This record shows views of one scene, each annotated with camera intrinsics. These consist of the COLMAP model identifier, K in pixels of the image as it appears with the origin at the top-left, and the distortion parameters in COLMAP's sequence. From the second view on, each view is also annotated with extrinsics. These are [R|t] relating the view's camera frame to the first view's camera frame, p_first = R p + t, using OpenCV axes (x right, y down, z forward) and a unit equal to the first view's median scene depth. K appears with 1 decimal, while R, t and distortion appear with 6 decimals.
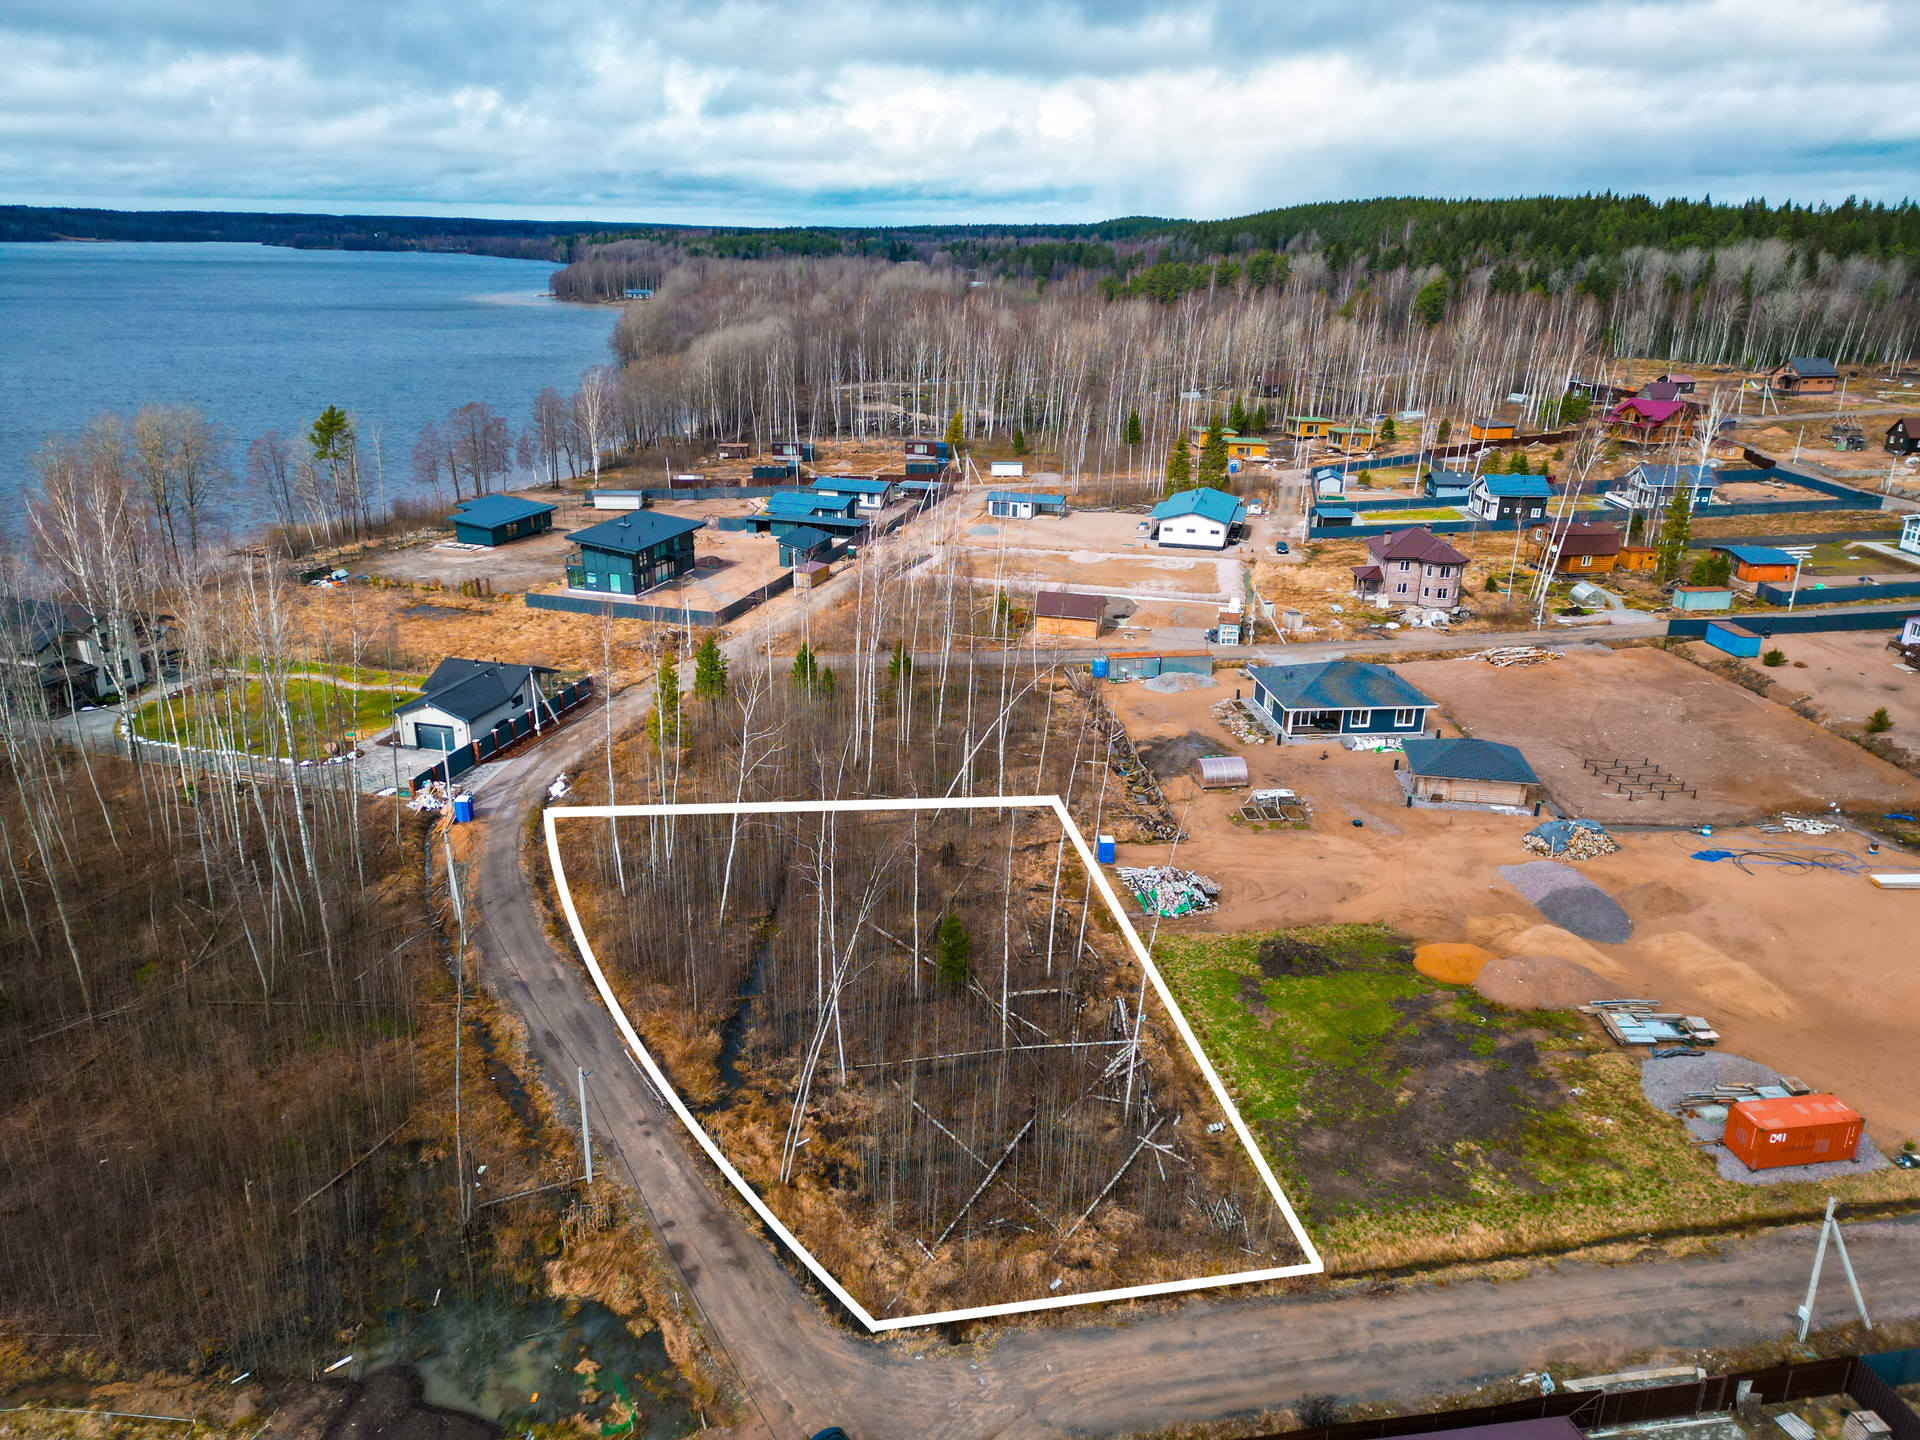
lens RADIAL K [[1332.6, 0, 960.0], [0, 1332.6, 720.0], [0, 0, 1]] dist [0.095143, -0.100432]
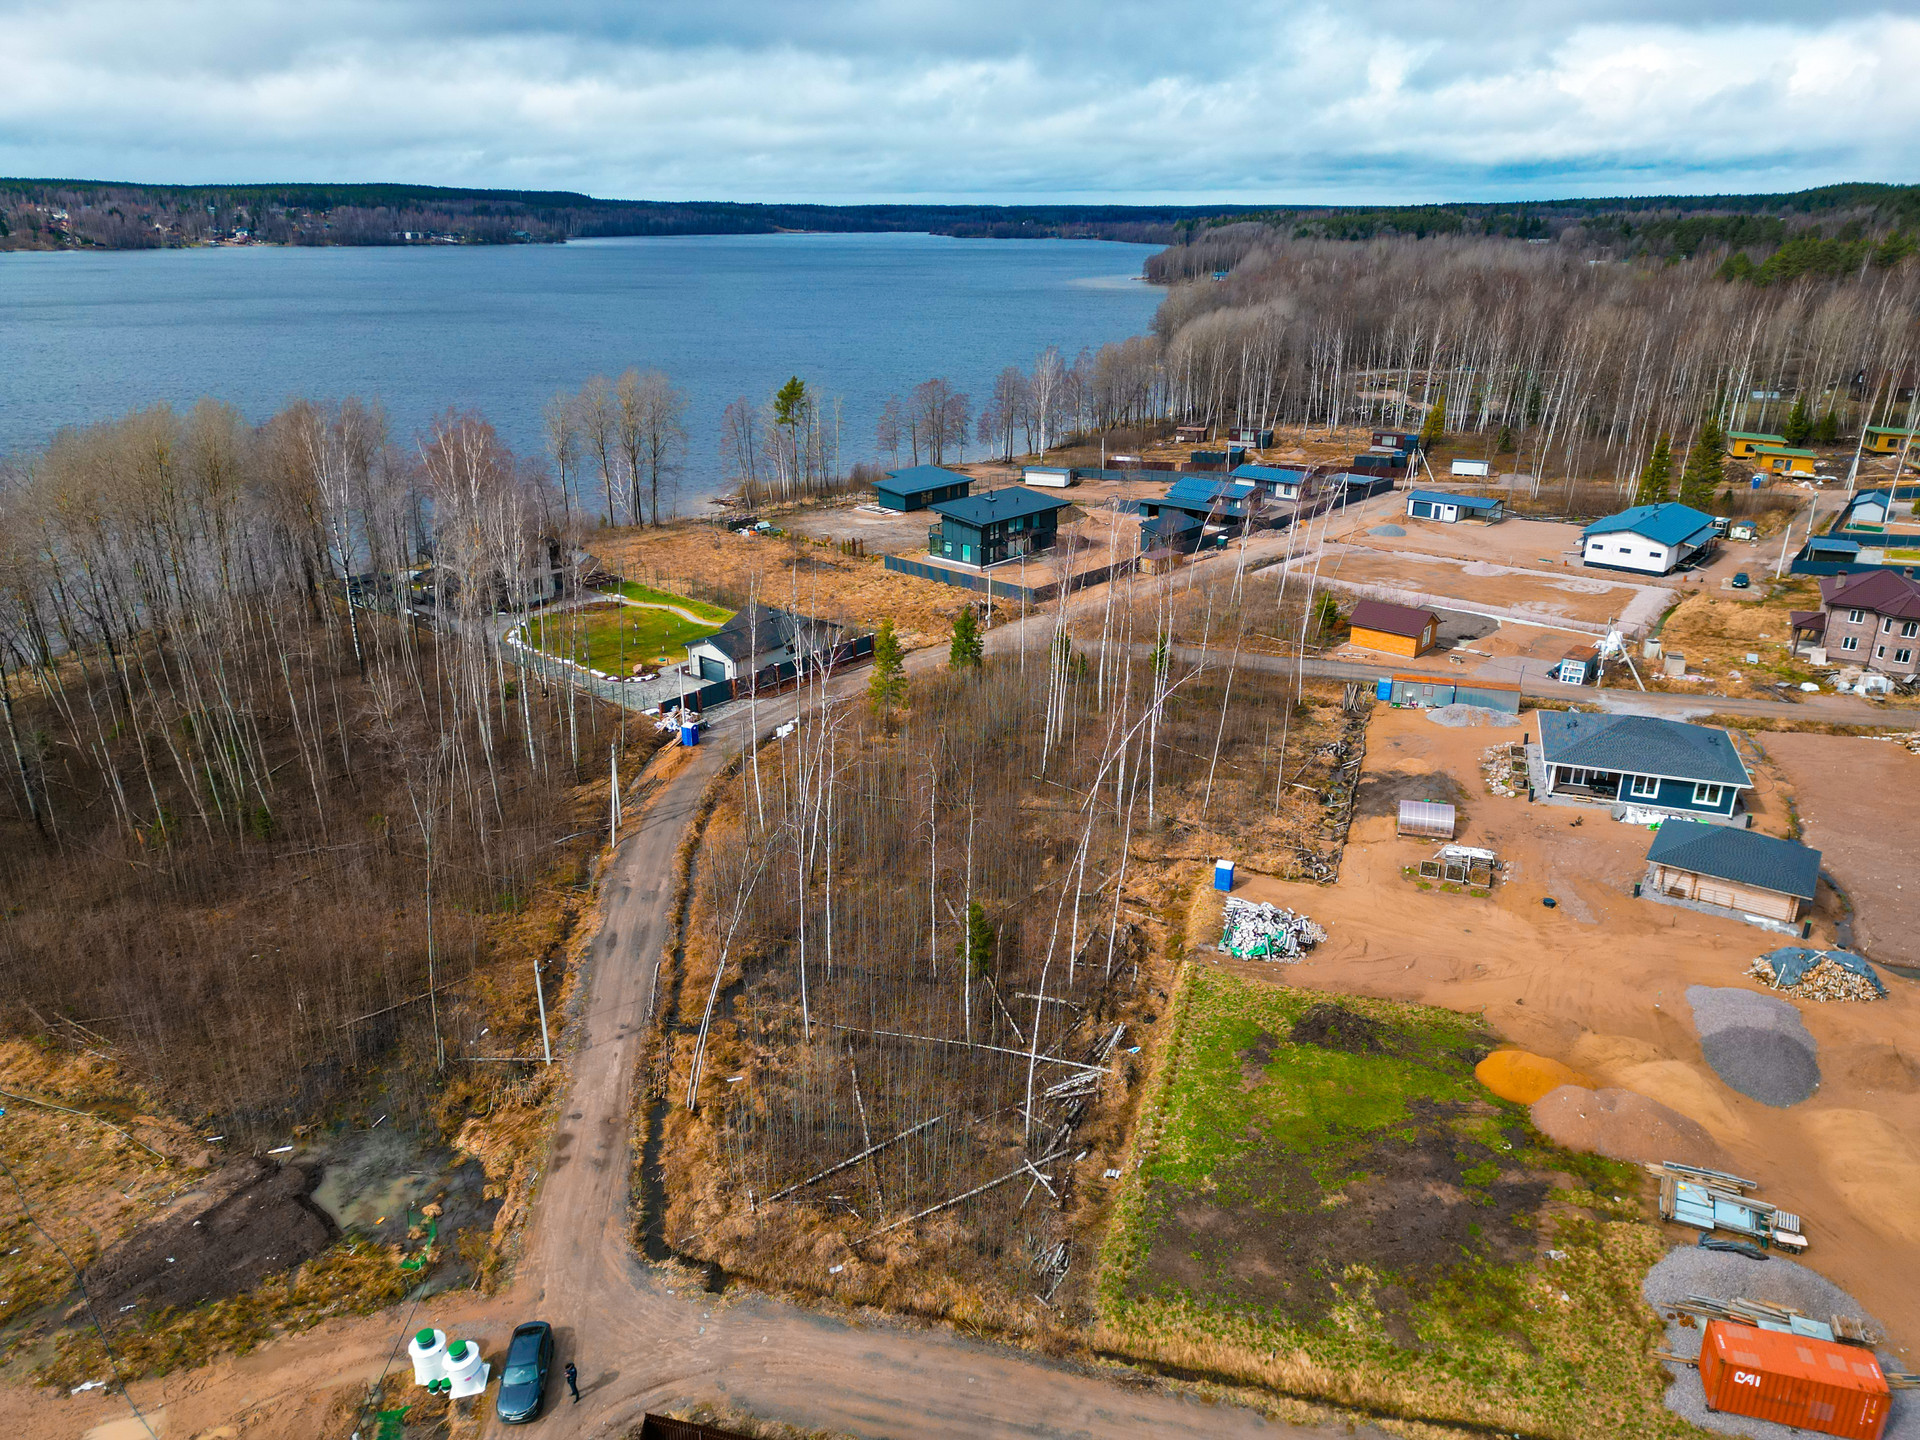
lens RADIAL K [[1332.6, 0, 960.0], [0, 1332.6, 720.0], [0, 0, 1]] dist [0.095143, -0.100432]
pose [[0.904744, 0.139151, -0.402586, 0.227056], [-0.134445, 0.990110, 0.040082, -0.017134], [0.404182, 0.017861, 0.914504, 0.052234]]
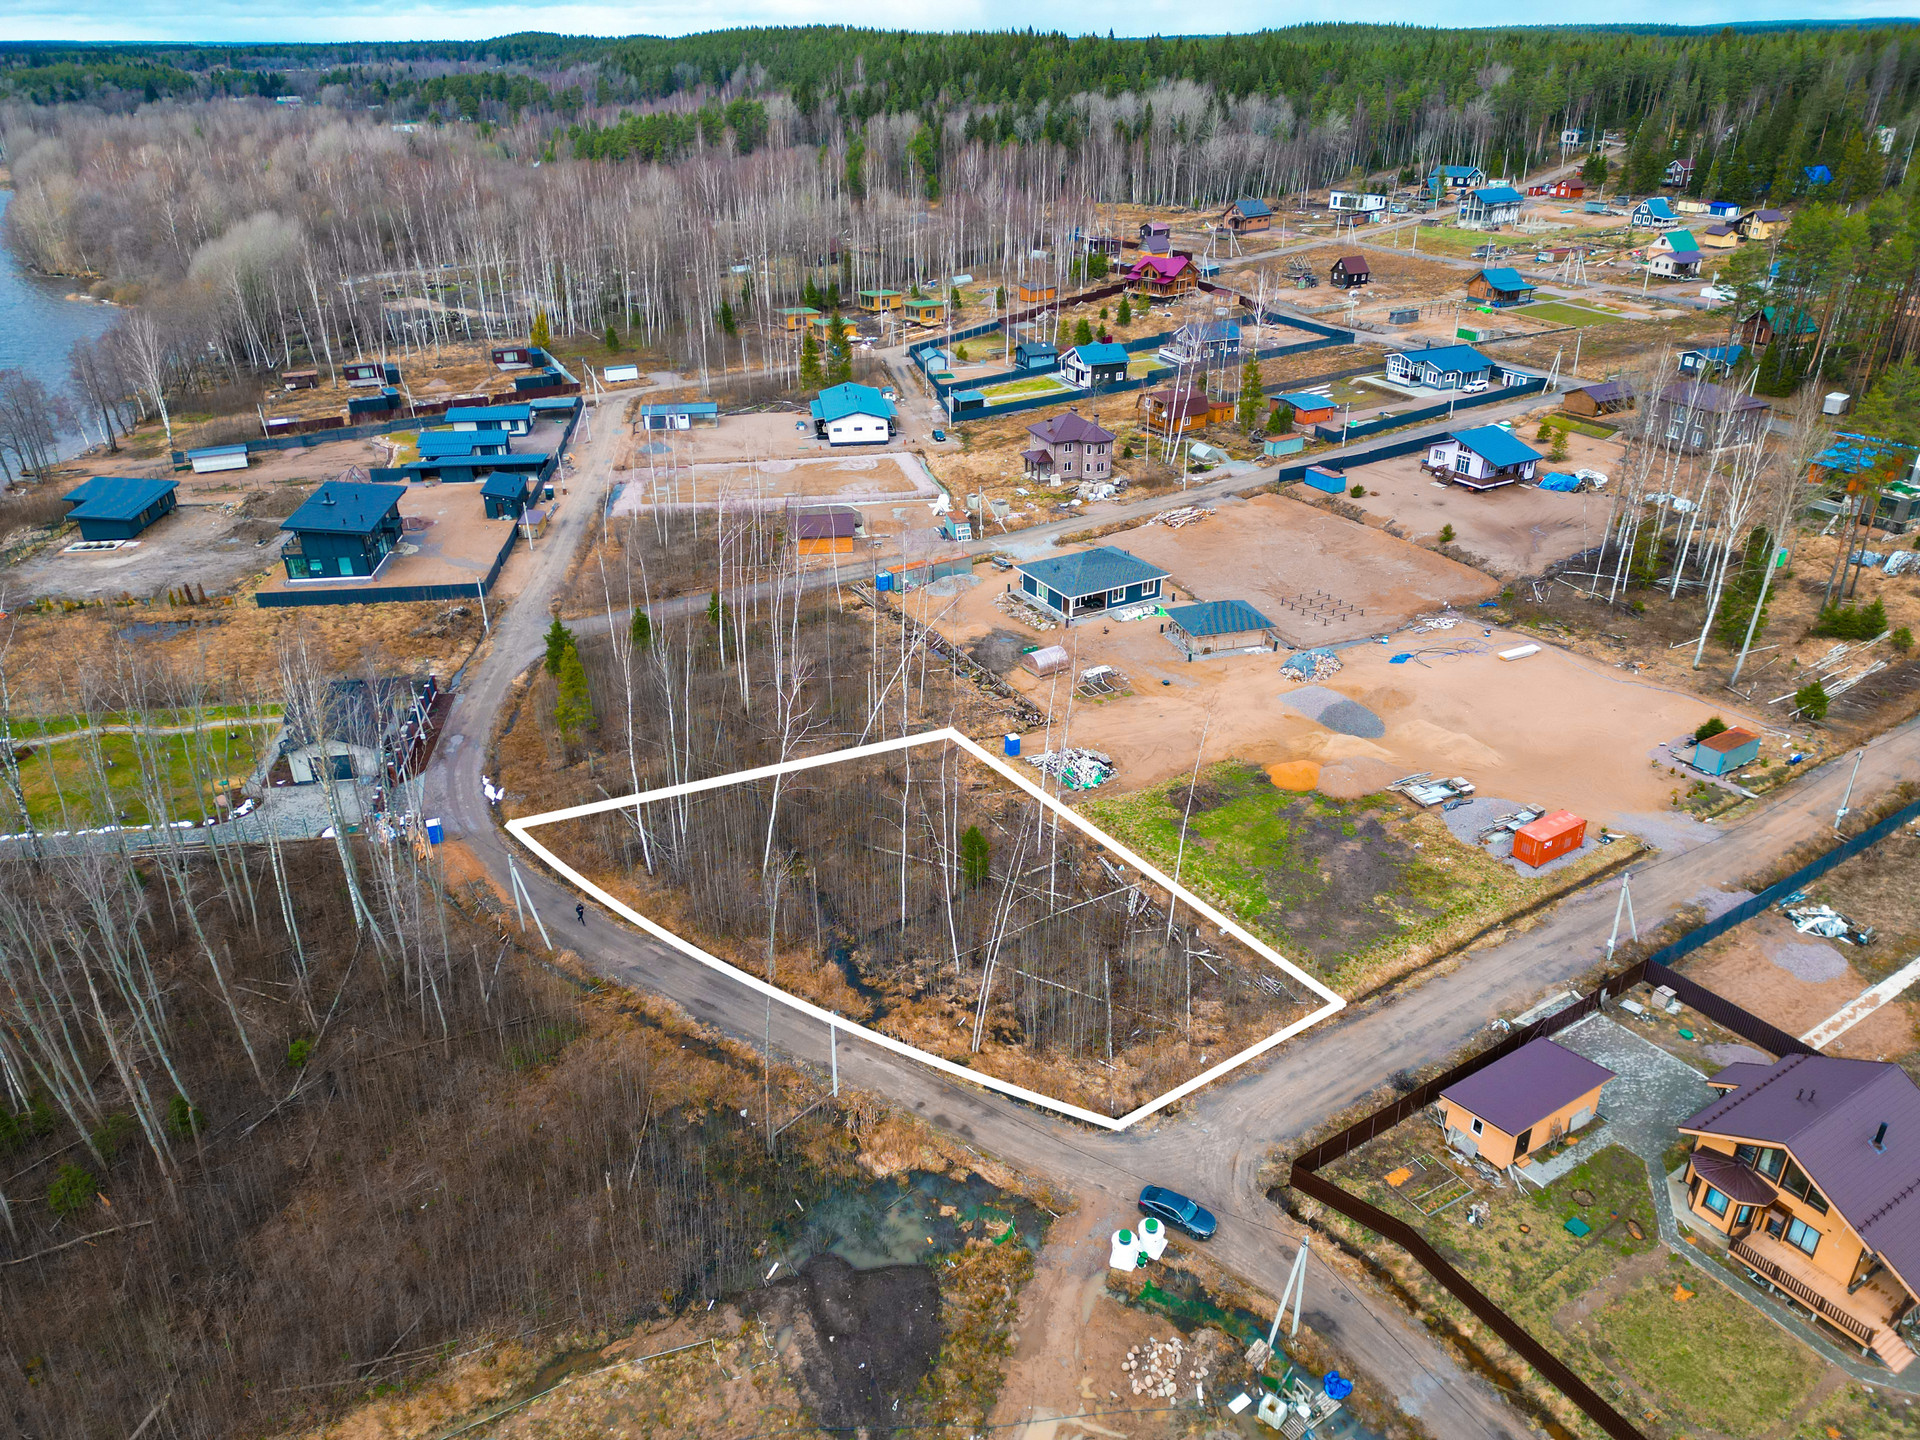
lens RADIAL K [[1332.6, 0, 960.0], [0, 1332.6, 720.0], [0, 0, 1]] dist [0.095143, -0.100432]
pose [[0.915359, -0.201008, 0.348874, -0.270649], [0.157911, 0.976273, 0.148172, -0.087028], [-0.370380, -0.080539, 0.925382, -0.093543]]
